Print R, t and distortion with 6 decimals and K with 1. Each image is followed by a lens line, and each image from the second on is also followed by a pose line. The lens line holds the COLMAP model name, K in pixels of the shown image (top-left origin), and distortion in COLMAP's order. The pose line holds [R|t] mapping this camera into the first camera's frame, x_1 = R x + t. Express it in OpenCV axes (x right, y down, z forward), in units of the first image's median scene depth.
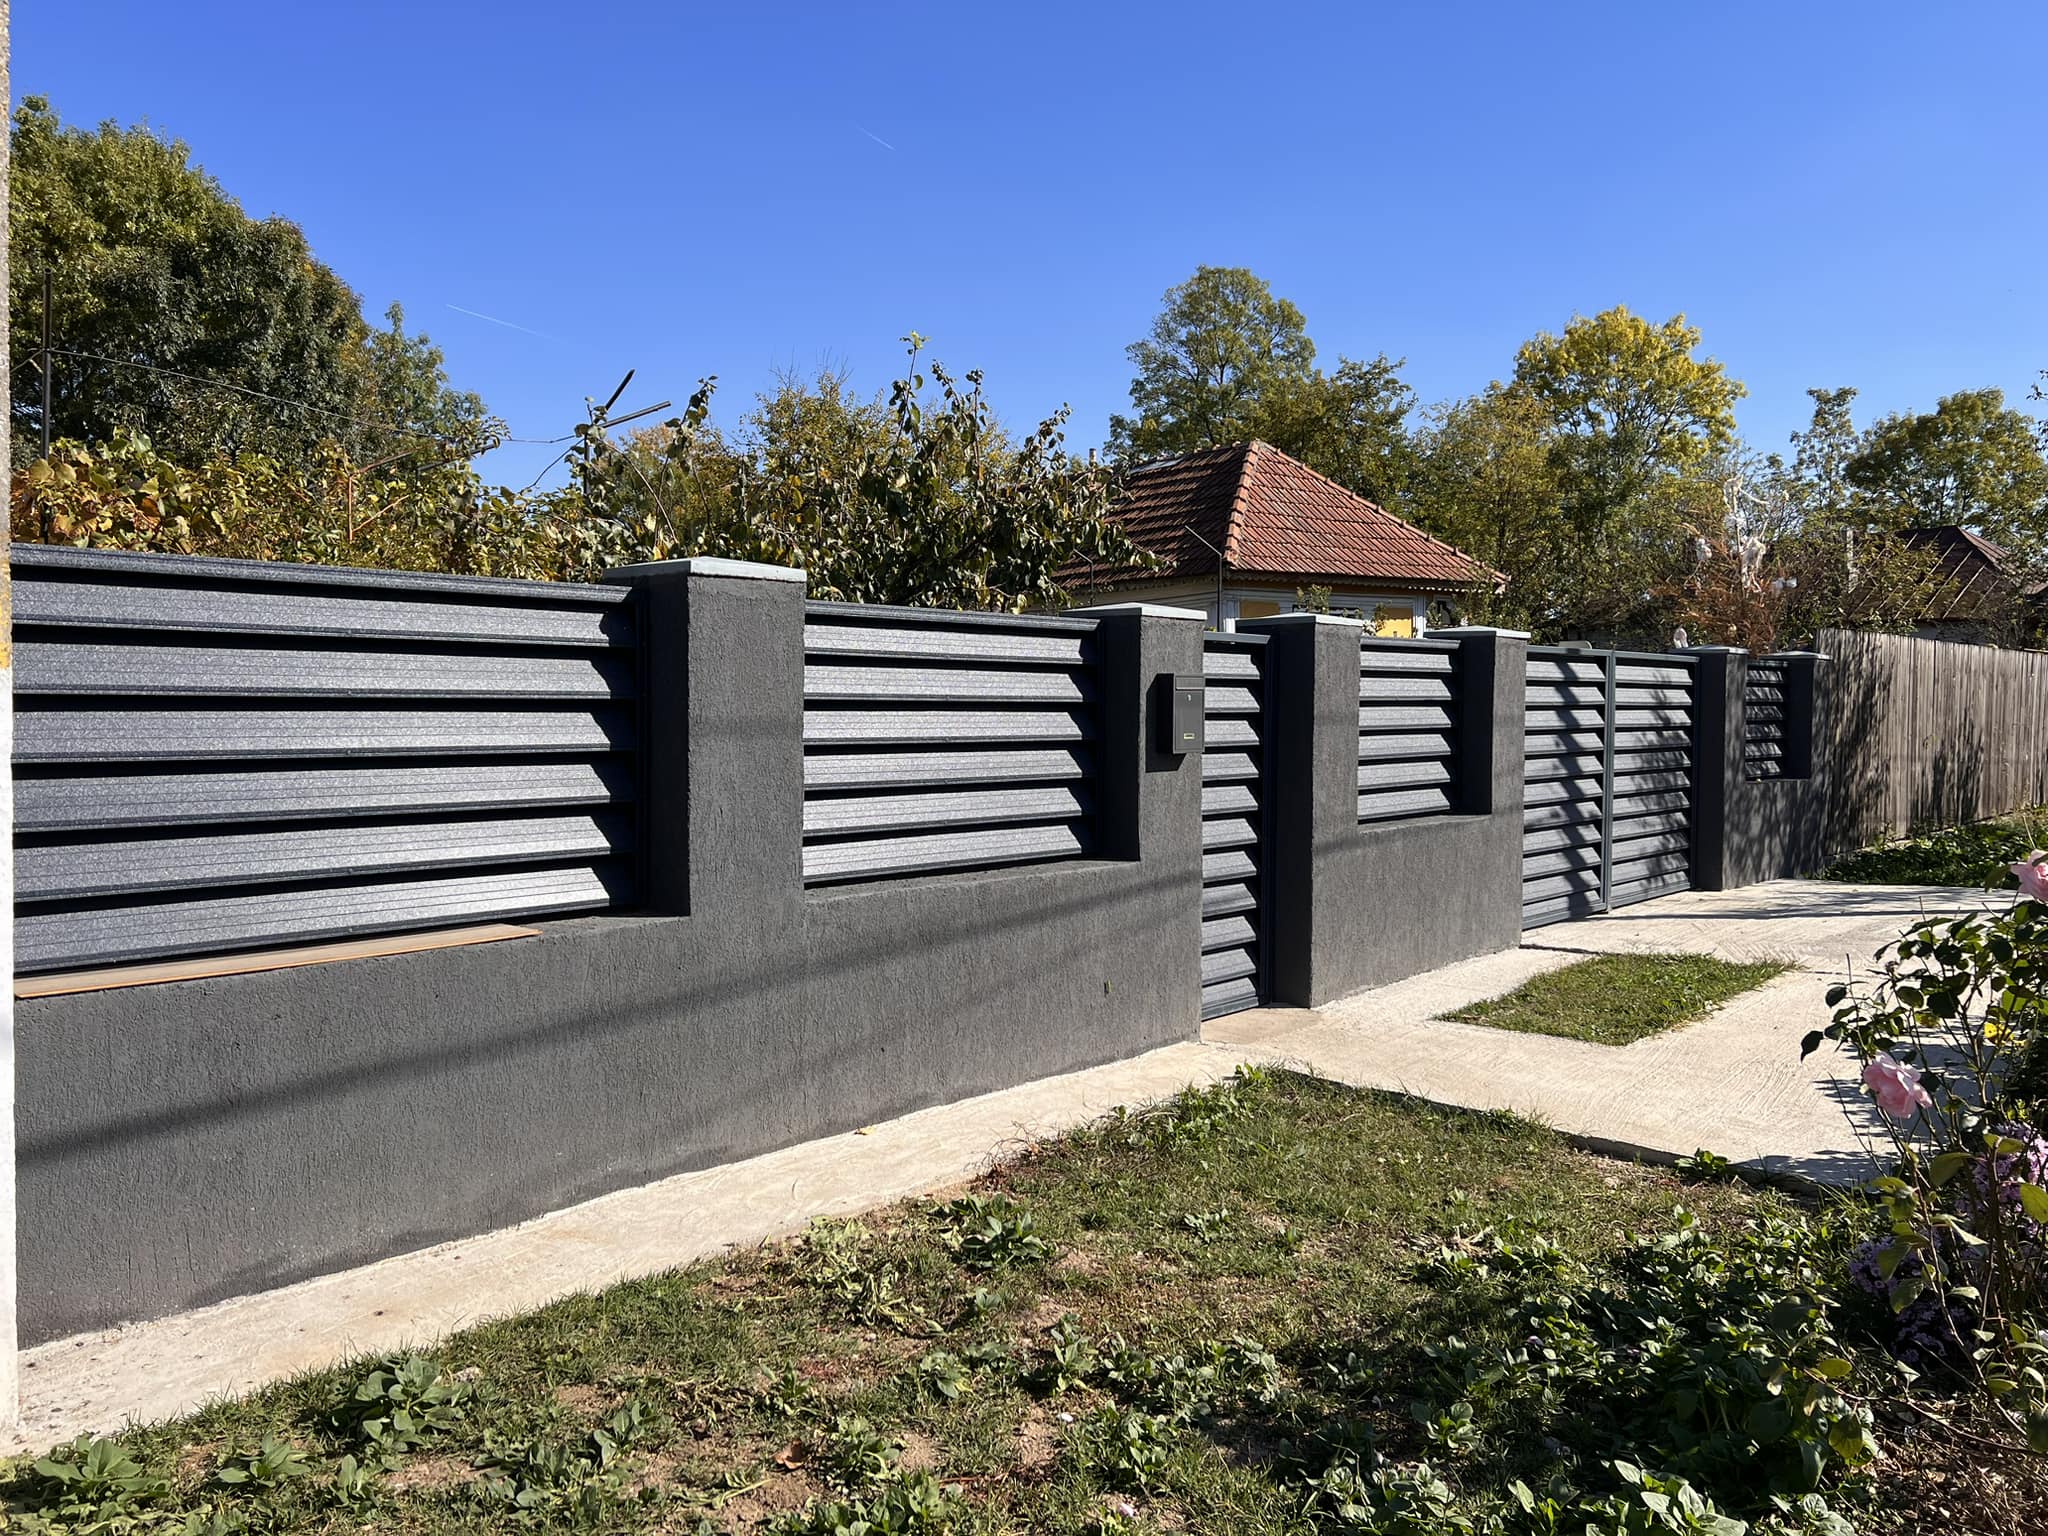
lens RADIAL K [[1366.2, 0, 1021.5], [0, 1366.2, 763.0], [0, 0, 1]] dist [0.055985, -0.054357]
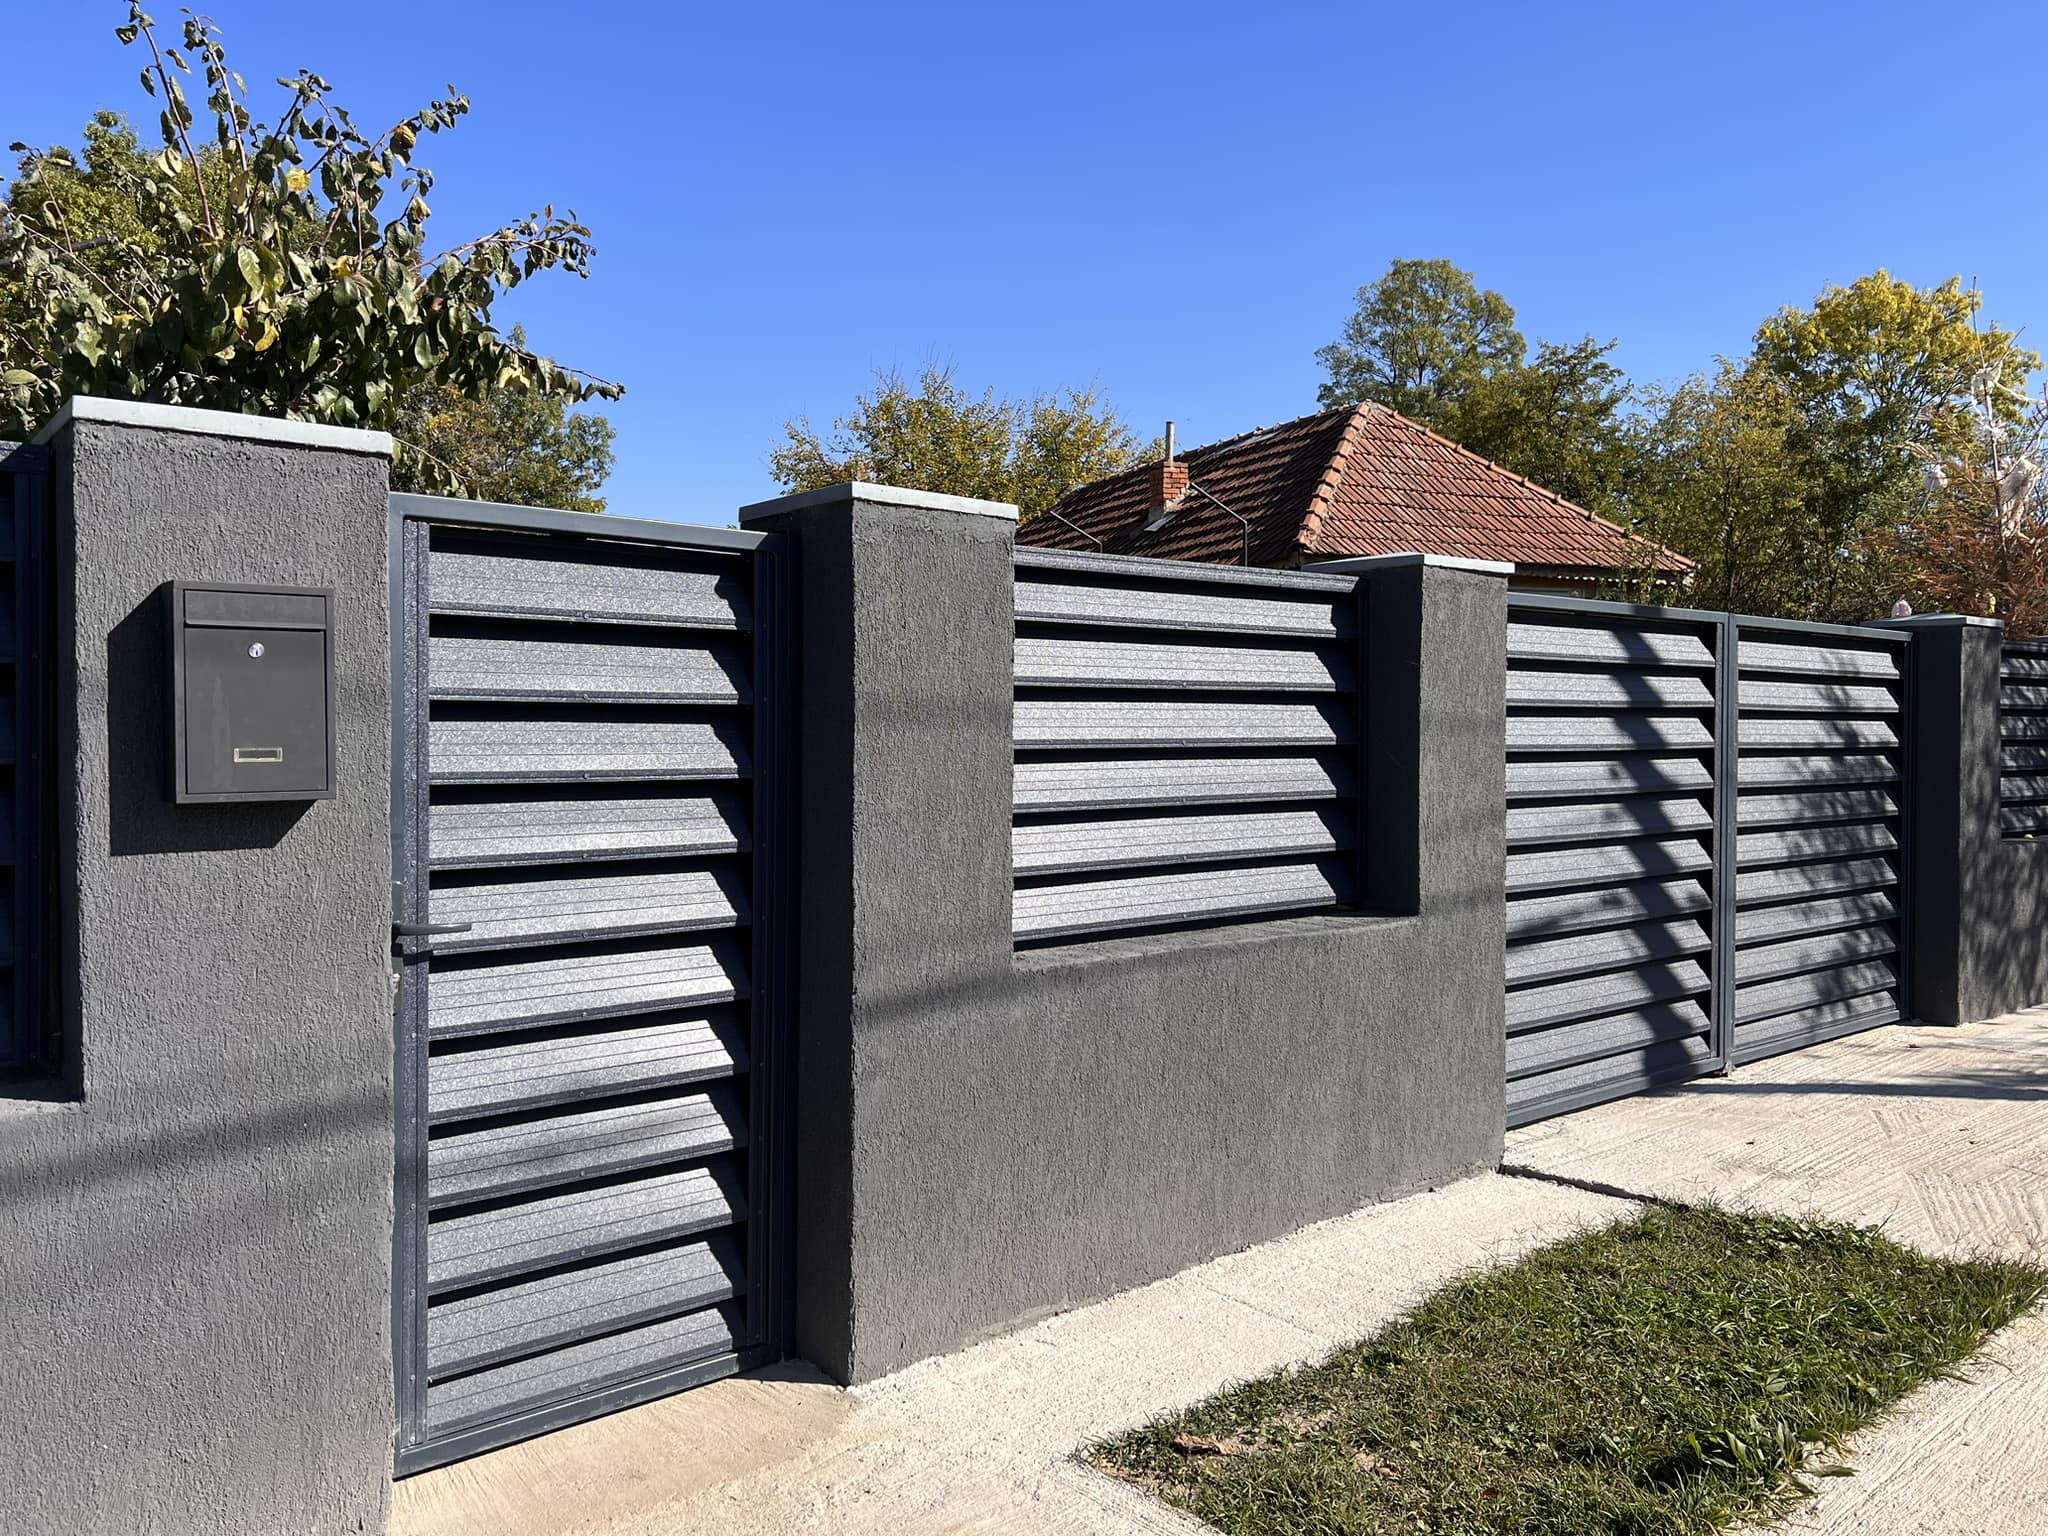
lens RADIAL K [[1426.3, 0, 1024.0], [0, 1426.3, 768.0], [0, 0, 1]] dist [0.017794, -0.001199]
pose [[0.990407, -0.002701, -0.138152, 0.181432], [-0.000375, 0.999753, -0.022230, -0.003617], [0.138178, 0.022068, 0.990161, 0.307047]]
